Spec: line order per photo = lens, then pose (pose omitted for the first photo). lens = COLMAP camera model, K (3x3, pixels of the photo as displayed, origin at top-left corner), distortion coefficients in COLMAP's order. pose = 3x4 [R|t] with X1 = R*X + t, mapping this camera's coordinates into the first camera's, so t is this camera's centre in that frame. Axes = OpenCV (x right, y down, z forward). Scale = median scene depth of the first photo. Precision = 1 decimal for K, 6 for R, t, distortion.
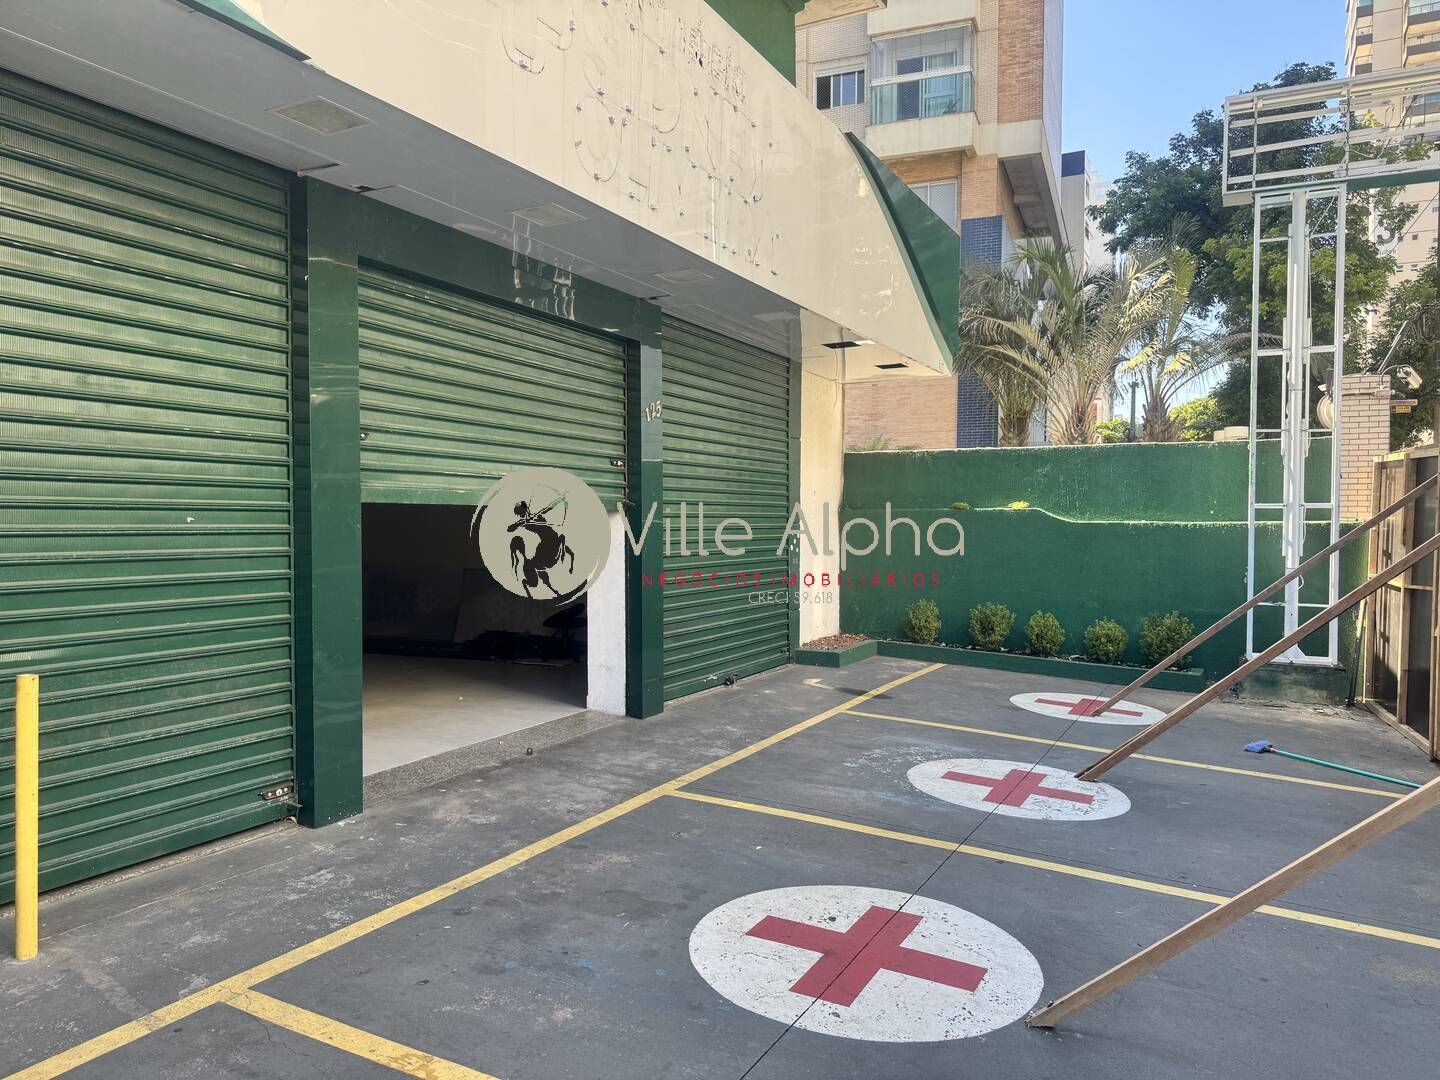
lens RADIAL K [[1010.5, 0, 720.7], [0, 1010.5, 539.1], [0, 0, 1]] dist [0.010738, 0.000651]
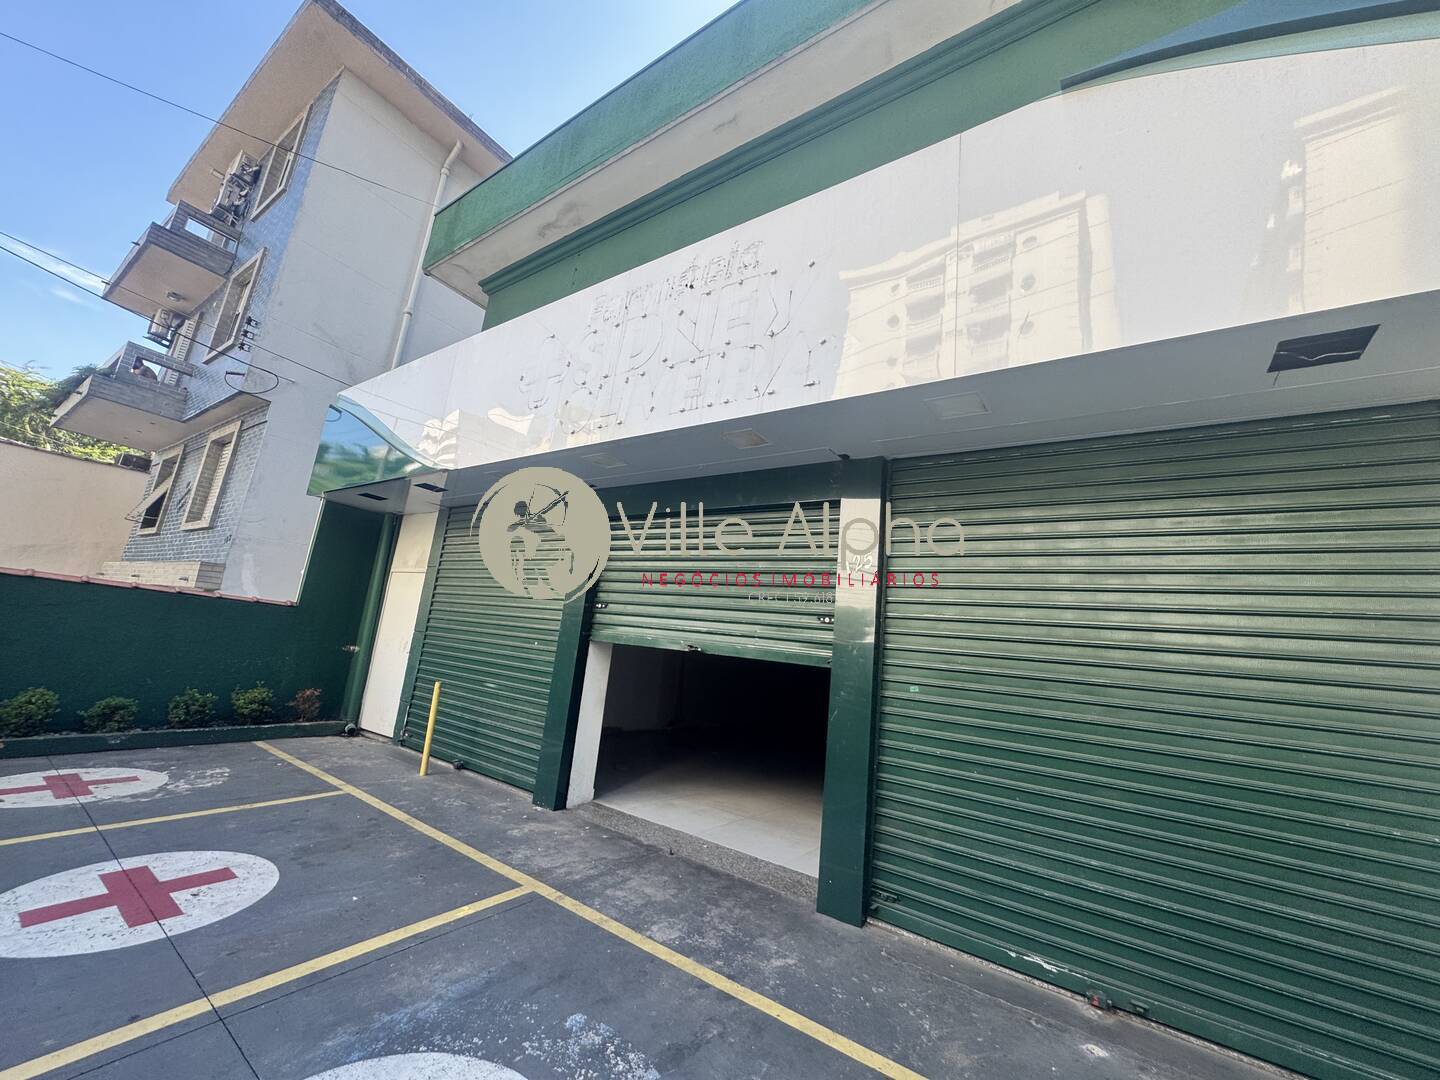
lens RADIAL K [[573.8, 0, 721.9], [0, 573.8, 543.7], [0, 0, 1]] dist [-0.003979, 0.000812]
pose [[-0.124569, -0.196308, -0.972597, 0.730507], [-0.124380, 0.975590, -0.180982, -0.053344], [0.984384, 0.098427, -0.145945, 1.444339]]
